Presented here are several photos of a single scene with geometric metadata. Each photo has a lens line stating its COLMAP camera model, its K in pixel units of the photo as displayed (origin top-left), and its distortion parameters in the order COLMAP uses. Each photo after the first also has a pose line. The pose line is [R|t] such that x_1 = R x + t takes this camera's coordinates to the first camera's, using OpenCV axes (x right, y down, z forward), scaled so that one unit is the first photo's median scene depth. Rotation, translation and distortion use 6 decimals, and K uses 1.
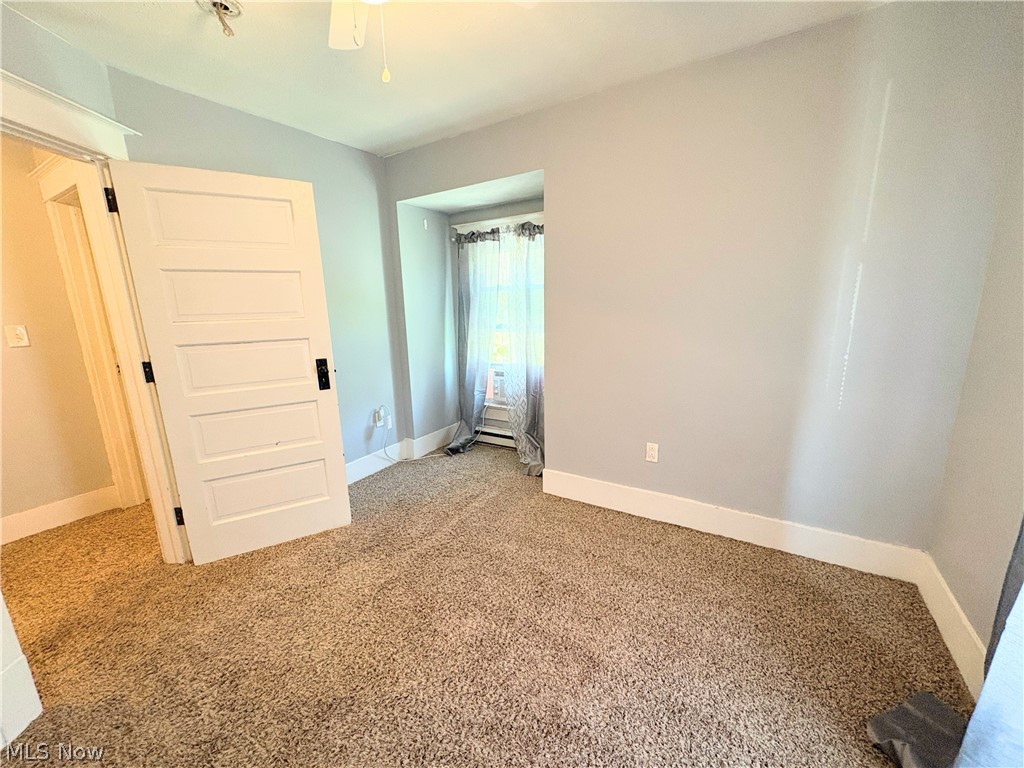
lens RADIAL K [[407.2, 0, 512.0], [0, 407.2, 384.1], [0, 0, 1]] dist [-0.000211, 0.000050]
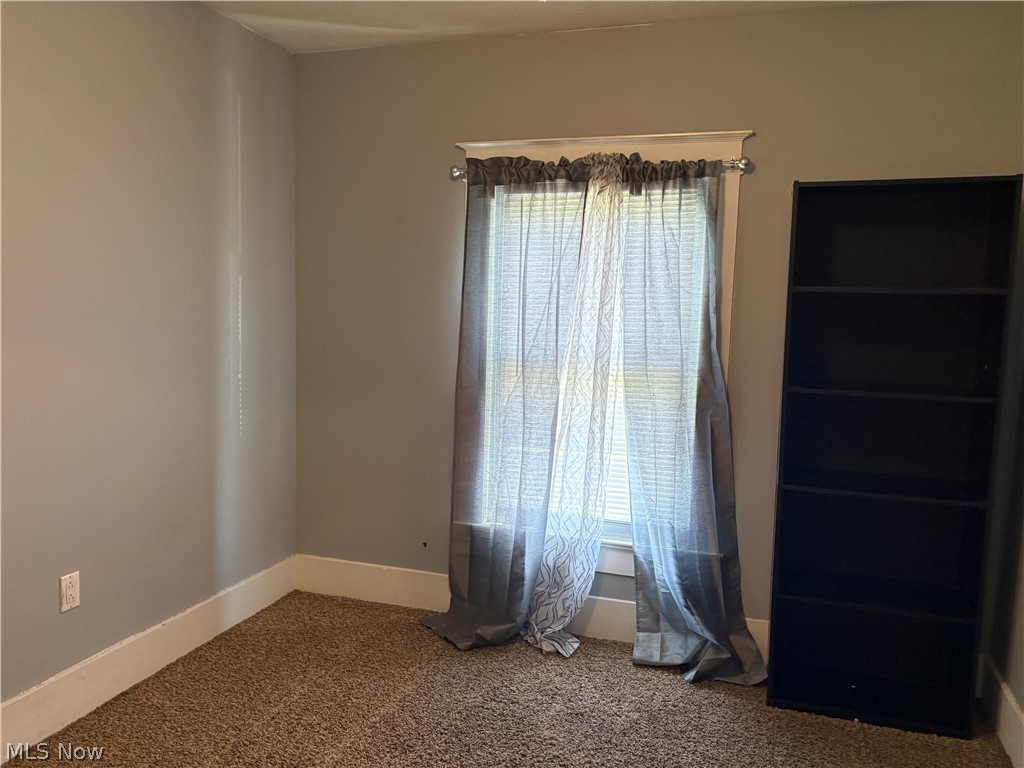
lens RADIAL K [[776.1, 0, 511.8], [0, 776.1, 385.6], [0, 0, 1]] dist [0.066677, -0.069605]
pose [[-0.257870, -0.074150, 0.963330, -0.895276], [0.172202, 0.977560, 0.121342, -0.136697], [-0.950710, 0.197178, -0.239315, 0.763369]]
